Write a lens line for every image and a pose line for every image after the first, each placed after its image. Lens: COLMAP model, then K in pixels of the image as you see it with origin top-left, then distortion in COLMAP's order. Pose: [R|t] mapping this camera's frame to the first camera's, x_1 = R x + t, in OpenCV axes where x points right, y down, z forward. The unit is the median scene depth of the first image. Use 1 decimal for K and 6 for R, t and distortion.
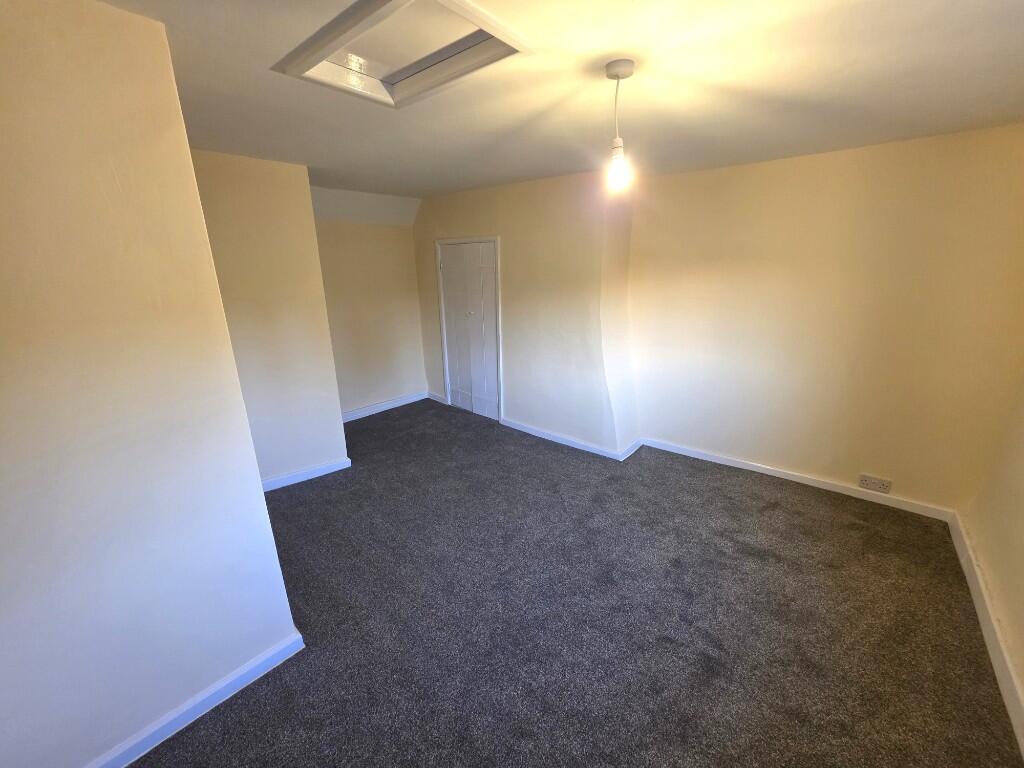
lens RADIAL K [[407.0, 0, 514.0], [0, 407.0, 384.6], [0, 0, 1]] dist [0.000177, 0.000094]
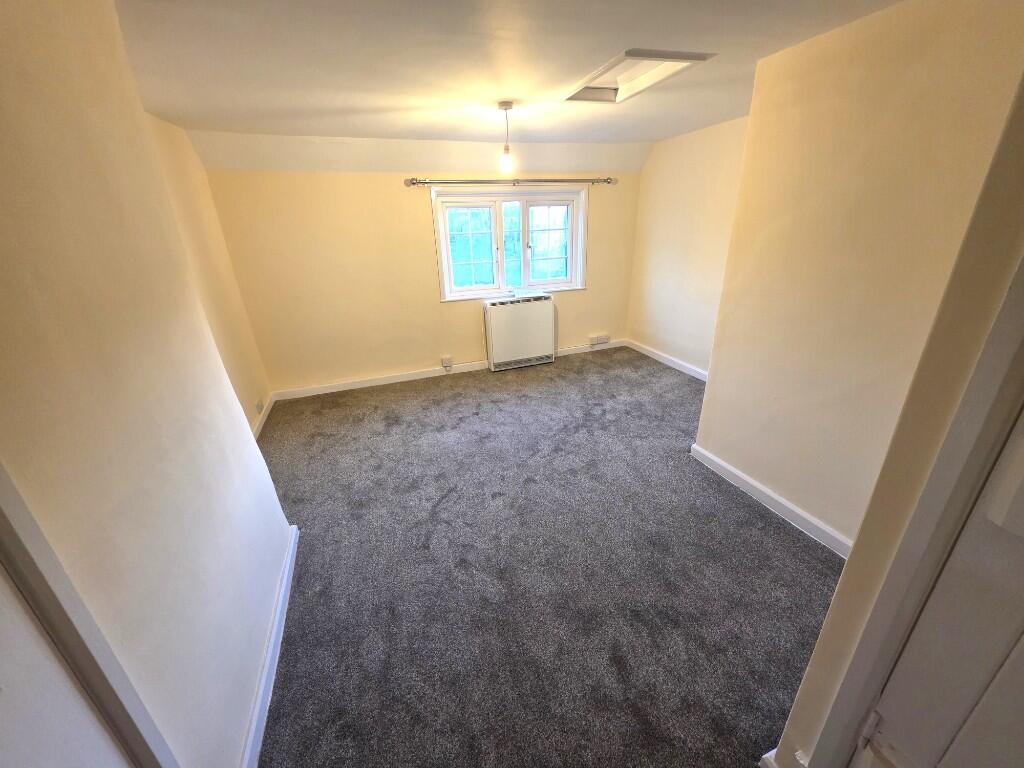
lens RADIAL K [[407.0, 0, 512.7], [0, 407.0, 383.9], [0, 0, 1]] dist [0.000177, 0.000094]
pose [[-0.860537, -0.160775, 0.483350, -0.464975], [0.183396, 0.787464, 0.588443, -0.471557], [-0.475228, 0.595022, -0.648156, 1.590196]]
